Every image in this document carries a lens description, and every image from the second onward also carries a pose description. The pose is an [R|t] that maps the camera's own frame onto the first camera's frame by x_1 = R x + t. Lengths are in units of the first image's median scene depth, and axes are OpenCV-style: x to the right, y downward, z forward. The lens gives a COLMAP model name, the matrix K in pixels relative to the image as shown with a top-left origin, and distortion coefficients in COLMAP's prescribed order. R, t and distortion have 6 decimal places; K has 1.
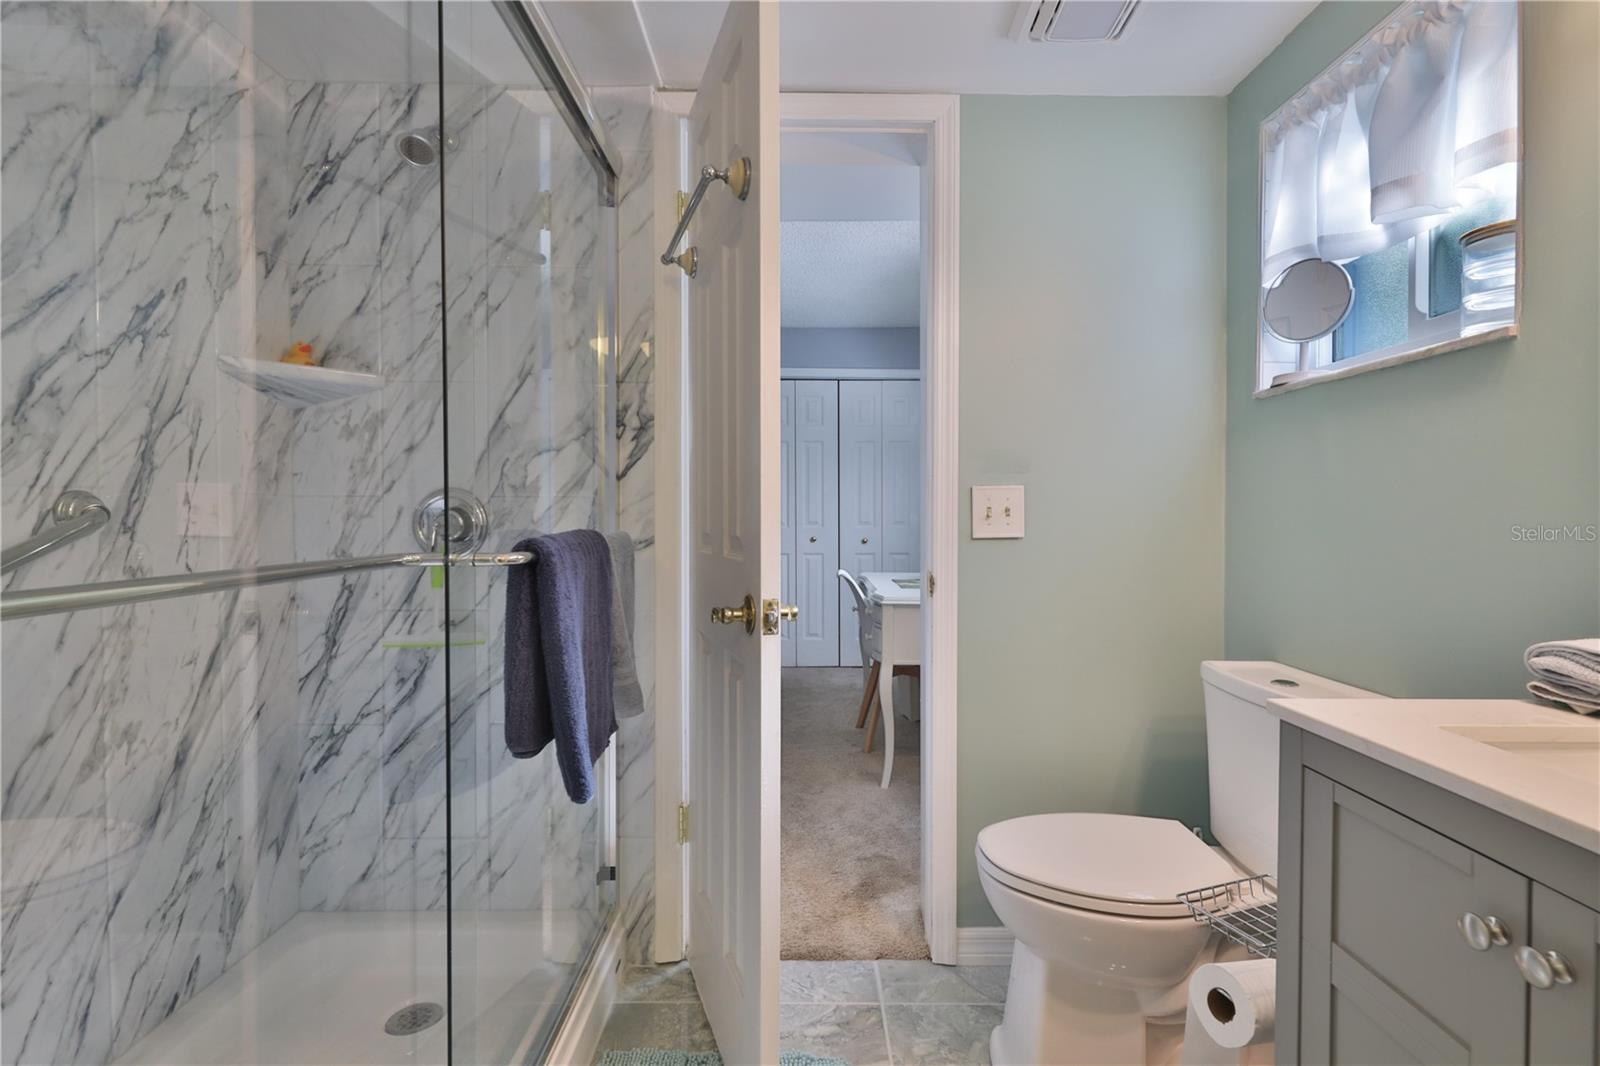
lens RADIAL K [[718.8, 0, 806.2], [0, 718.8, 519.6], [0, 0, 1]] dist [0.001465, -0.000943]
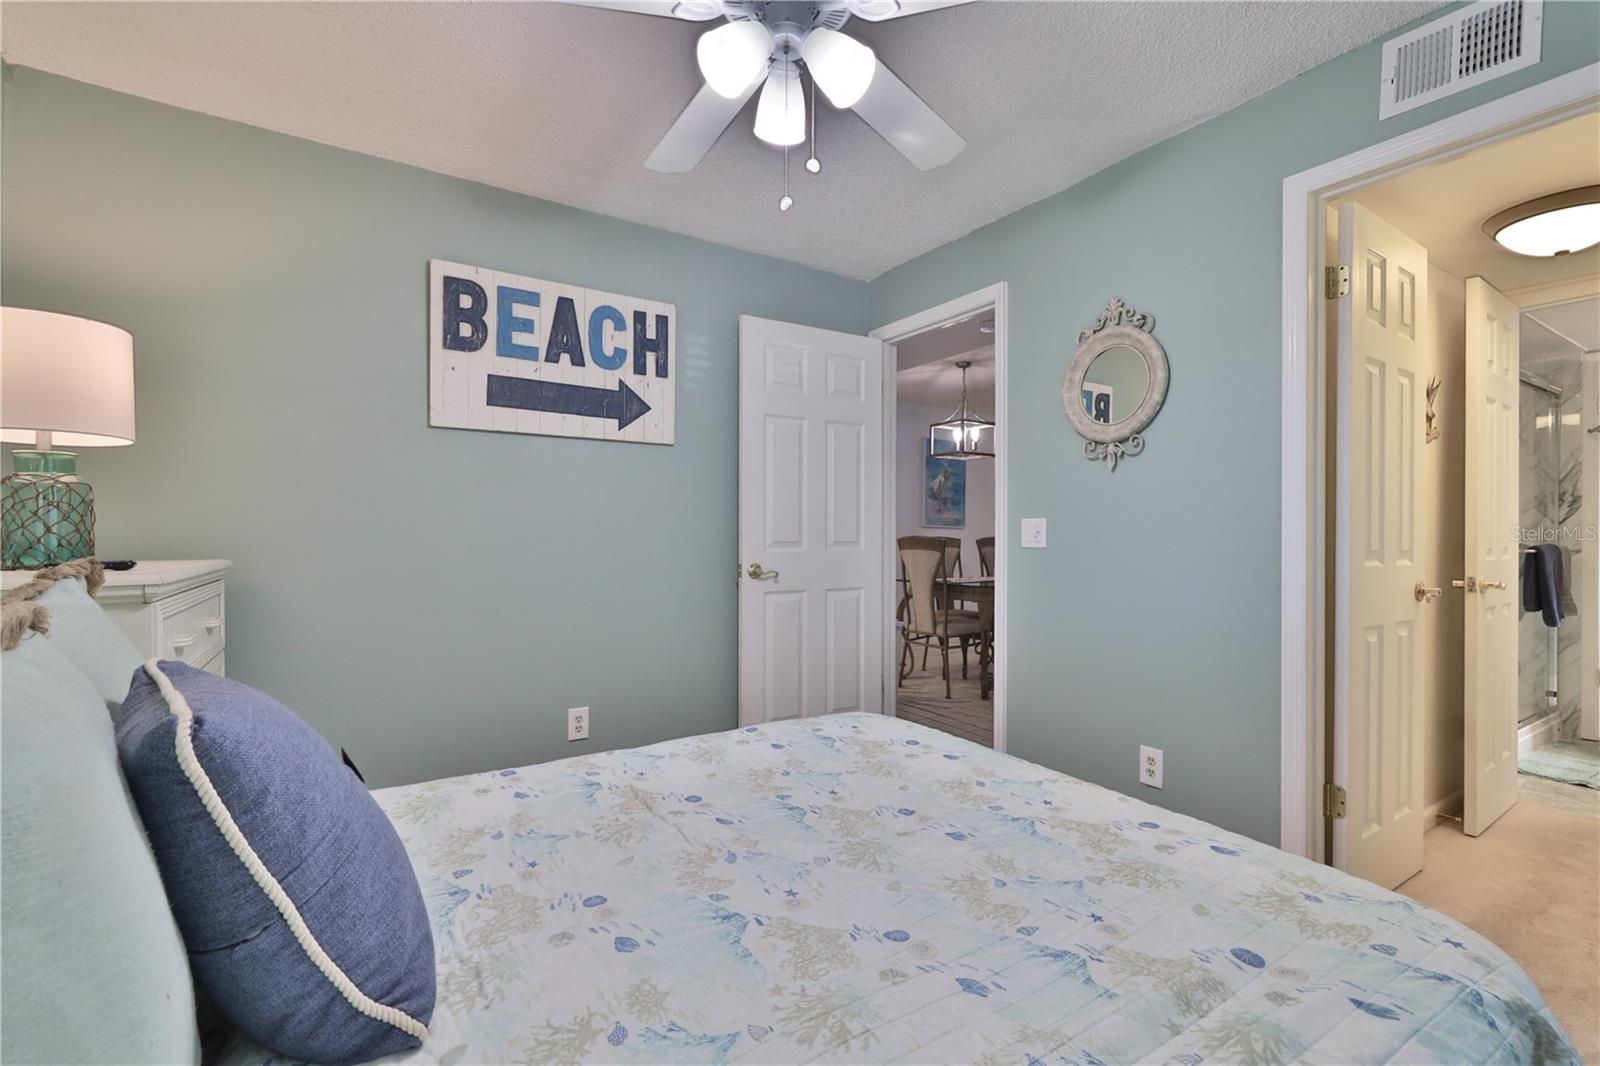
lens RADIAL K [[718.8, 0, 814.3], [0, 718.8, 526.1], [0, 0, 1]] dist [0.001465, -0.000943]
pose [[0.546154, 0.001591, -0.837683, 0.368568], [-0.018199, 0.999785, -0.009966, 0.017925], [0.837487, 0.020688, 0.546066, -2.276531]]
